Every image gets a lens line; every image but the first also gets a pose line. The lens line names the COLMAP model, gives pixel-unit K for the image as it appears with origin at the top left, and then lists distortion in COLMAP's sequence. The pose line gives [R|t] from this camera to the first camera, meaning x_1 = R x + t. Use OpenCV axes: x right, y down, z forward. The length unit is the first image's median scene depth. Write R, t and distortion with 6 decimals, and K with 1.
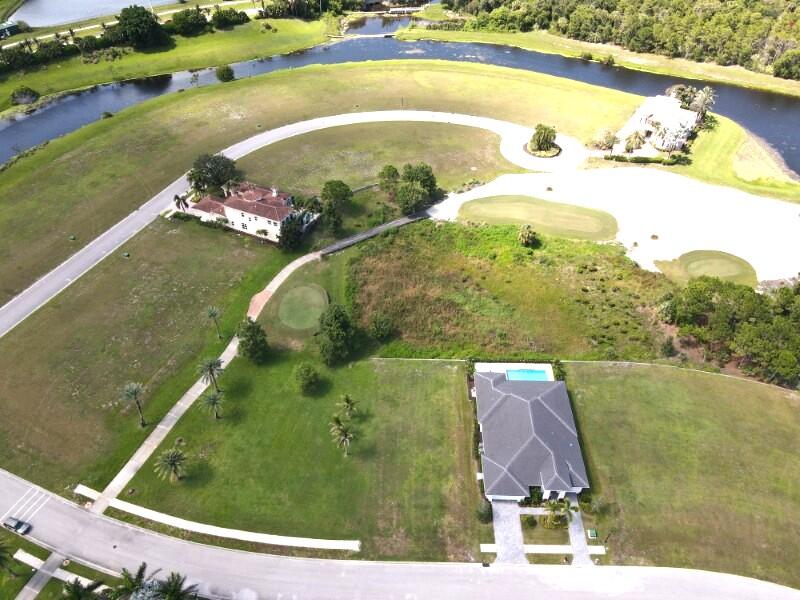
lens RADIAL K [[585.5, 0, 406.1], [0, 585.5, 302.1], [0, 0, 1]] dist [0.009167, 0.011643]
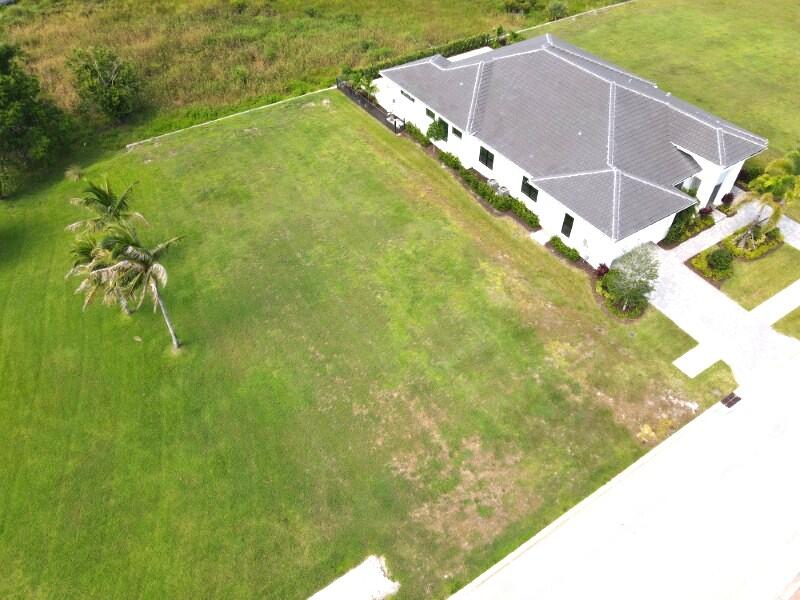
lens RADIAL K [[585.5, 0, 403.1], [0, 585.5, 299.2], [0, 0, 1]] dist [0.009167, 0.011643]
pose [[0.828194, -0.408116, 0.384105, -0.114254], [0.386212, 0.912249, 0.136538, 0.246886], [-0.406122, 0.035266, 0.913138, 0.685951]]
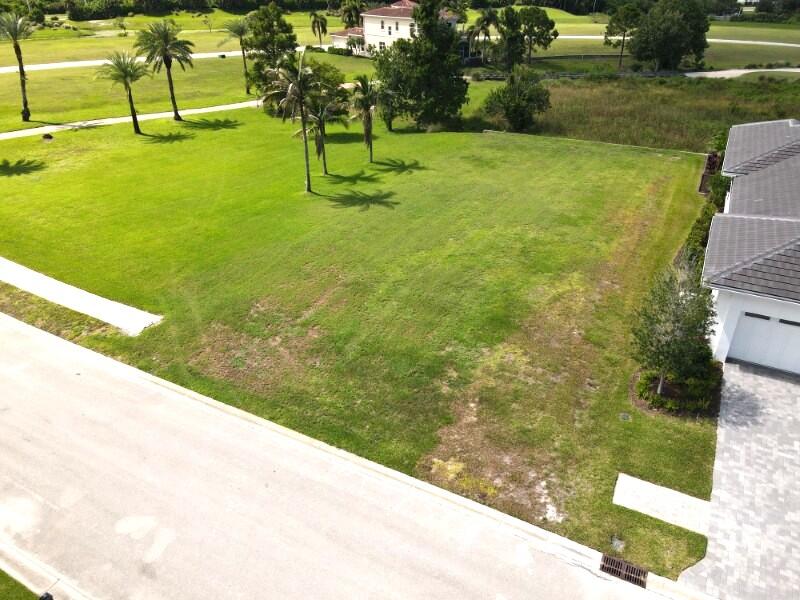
lens RADIAL K [[585.5, 0, 404.1], [0, 585.5, 299.2], [0, 0, 1]] dist [0.009167, 0.011643]
pose [[0.890810, 0.207833, -0.404059, 0.118652], [-0.299541, 0.937278, -0.178284, 0.380881], [0.341662, 0.279850, 0.897191, 0.727451]]
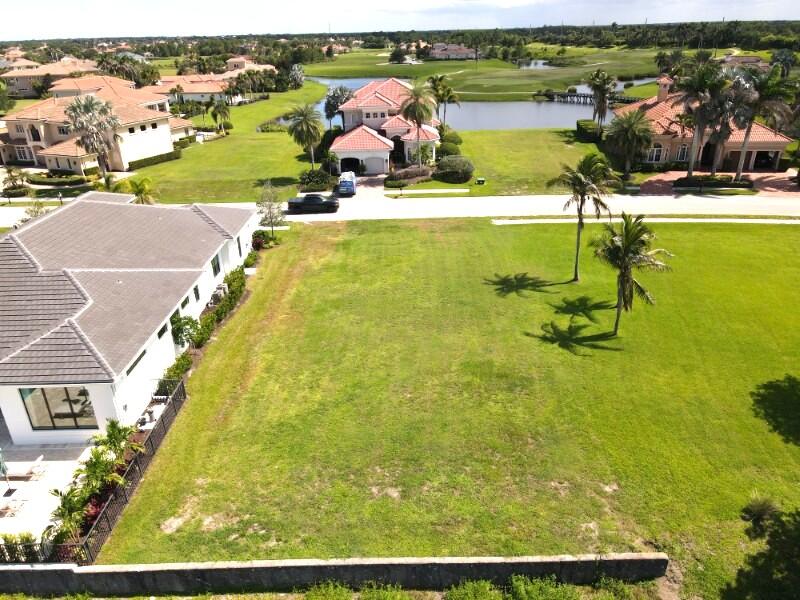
lens RADIAL K [[585.5, 0, 405.5], [0, 585.5, 300.6], [0, 0, 1]] dist [0.009167, 0.011643]
pose [[-0.999669, 0.018687, -0.017708, 0.019282], [-0.009051, 0.388801, 0.921277, -0.092937], [0.024101, 0.921132, -0.388503, 1.191208]]
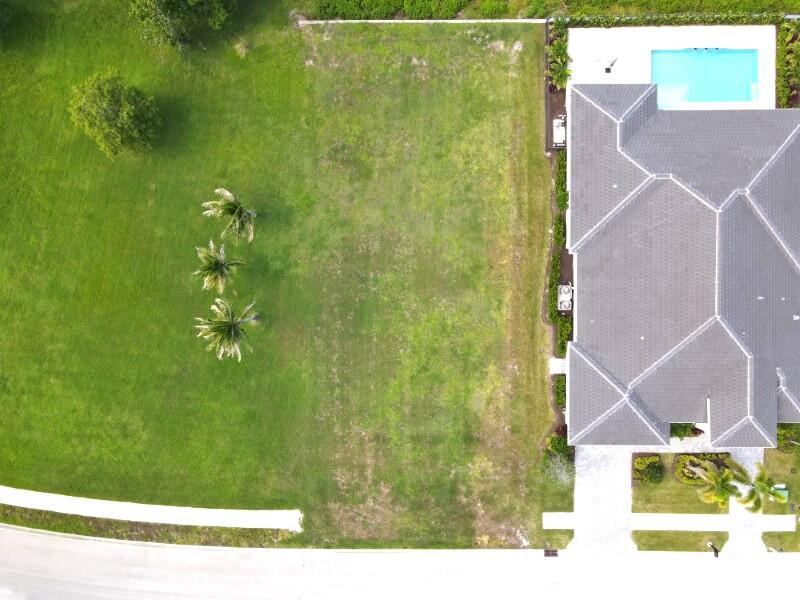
lens RADIAL K [[585.5, 0, 400.8], [0, 585.5, 298.0], [0, 0, 1]] dist [0.009167, 0.011643]
pose [[0.999668, -0.013089, -0.022189, 0.017769], [0.025235, 0.670850, 0.741164, -0.074463], [0.005185, -0.741478, 0.670958, 0.736609]]
